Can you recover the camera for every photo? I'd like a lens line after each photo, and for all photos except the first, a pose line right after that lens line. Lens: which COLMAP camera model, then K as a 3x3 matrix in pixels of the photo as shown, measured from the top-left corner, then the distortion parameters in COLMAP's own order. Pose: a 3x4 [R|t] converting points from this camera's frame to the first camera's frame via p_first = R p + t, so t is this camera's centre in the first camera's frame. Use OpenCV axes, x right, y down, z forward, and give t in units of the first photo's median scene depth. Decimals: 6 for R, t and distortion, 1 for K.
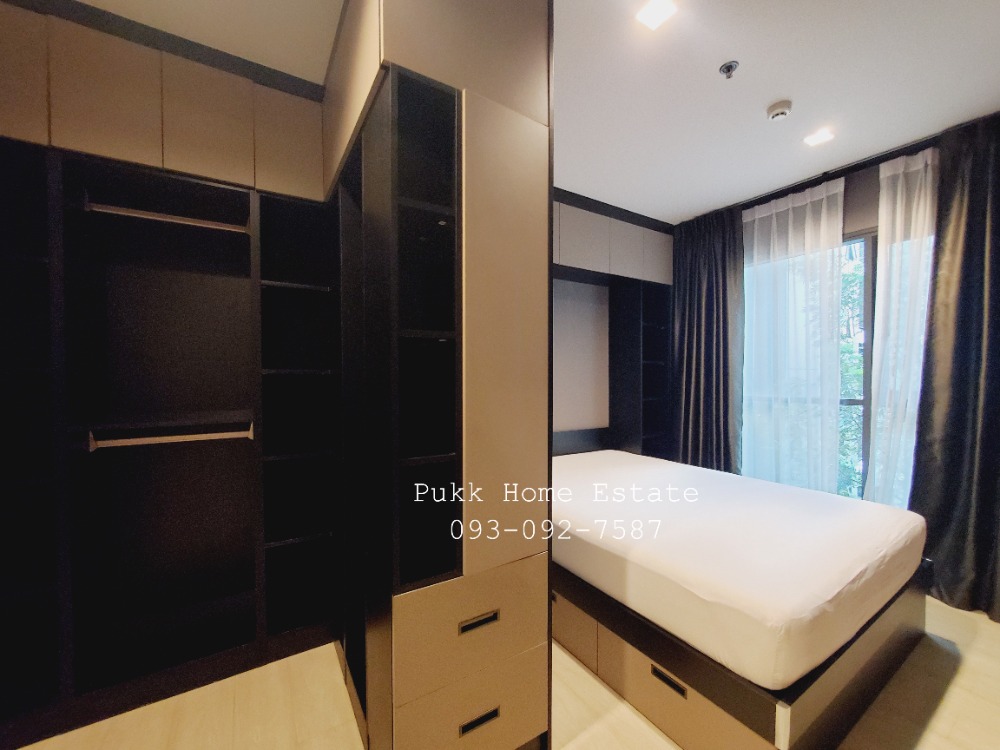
lens RADIAL K [[392.8, 0, 501.1], [0, 392.8, 379.9], [0, 0, 1]] dist [-0.001843, -0.000271]
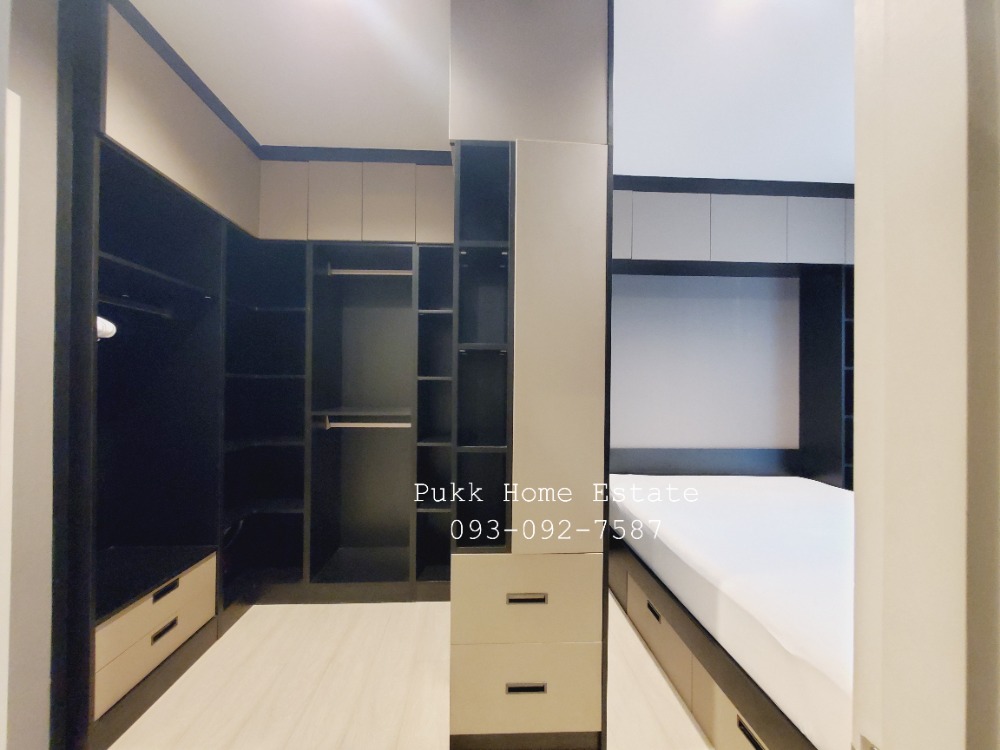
lens RADIAL K [[392.8, 0, 501.1], [0, 392.8, 379.9], [0, 0, 1]] dist [-0.001843, -0.000271]
pose [[0.874239, 0.004909, -0.485472, 0.316365], [-0.016363, 0.999679, -0.019357, 0.006895], [0.485221, 0.024866, 0.874038, -0.029819]]
